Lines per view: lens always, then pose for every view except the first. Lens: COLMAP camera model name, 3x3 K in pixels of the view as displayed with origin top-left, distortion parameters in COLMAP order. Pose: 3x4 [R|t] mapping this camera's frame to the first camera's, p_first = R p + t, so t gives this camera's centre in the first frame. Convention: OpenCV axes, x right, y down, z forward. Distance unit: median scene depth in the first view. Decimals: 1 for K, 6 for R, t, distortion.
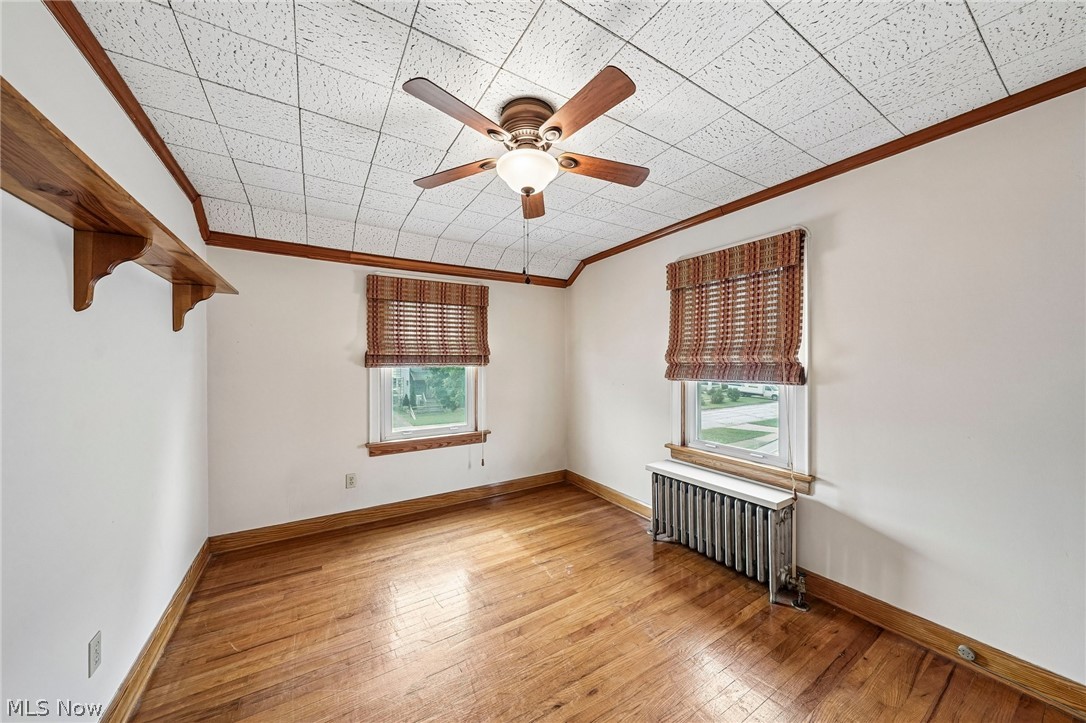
lens RADIAL K [[371.4, 0, 530.5], [0, 371.4, 360.7], [0, 0, 1]] dist [-0.002234, -0.000049]
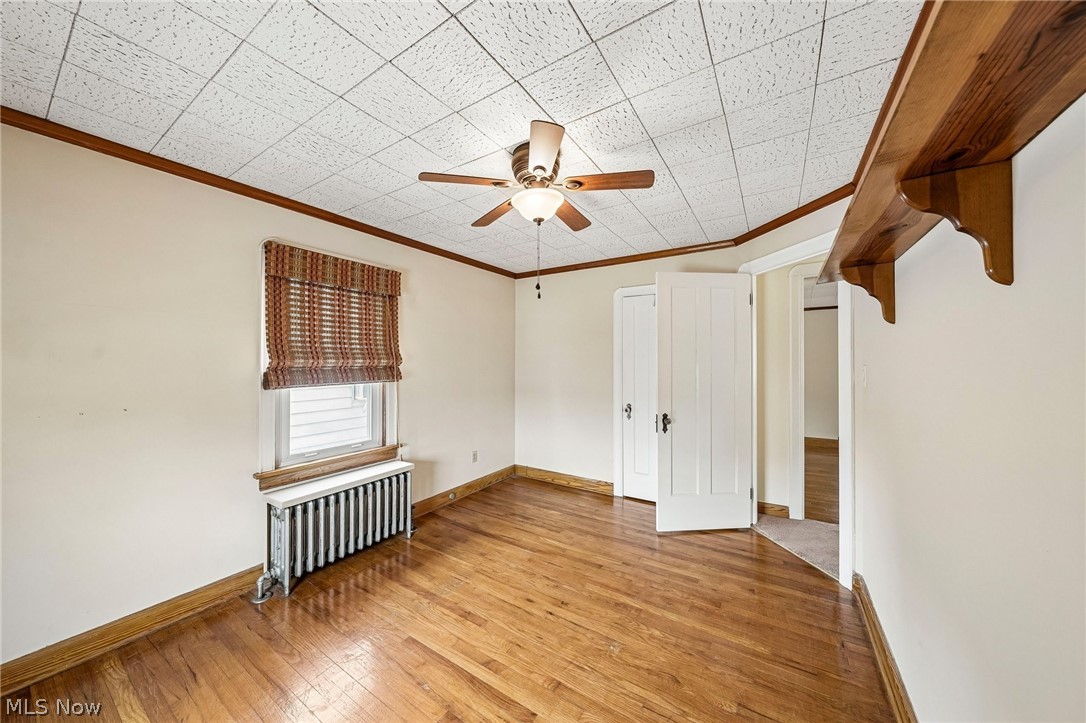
lens RADIAL K [[371.4, 0, 548.4], [0, 371.4, 362.0], [0, 0, 1]] dist [-0.002234, -0.000049]
pose [[-0.462401, 0.012583, 0.886582, -0.735259], [0.009799, 0.999911, -0.009081, 0.009903], [-0.886617, 0.004488, -0.462483, 1.046077]]
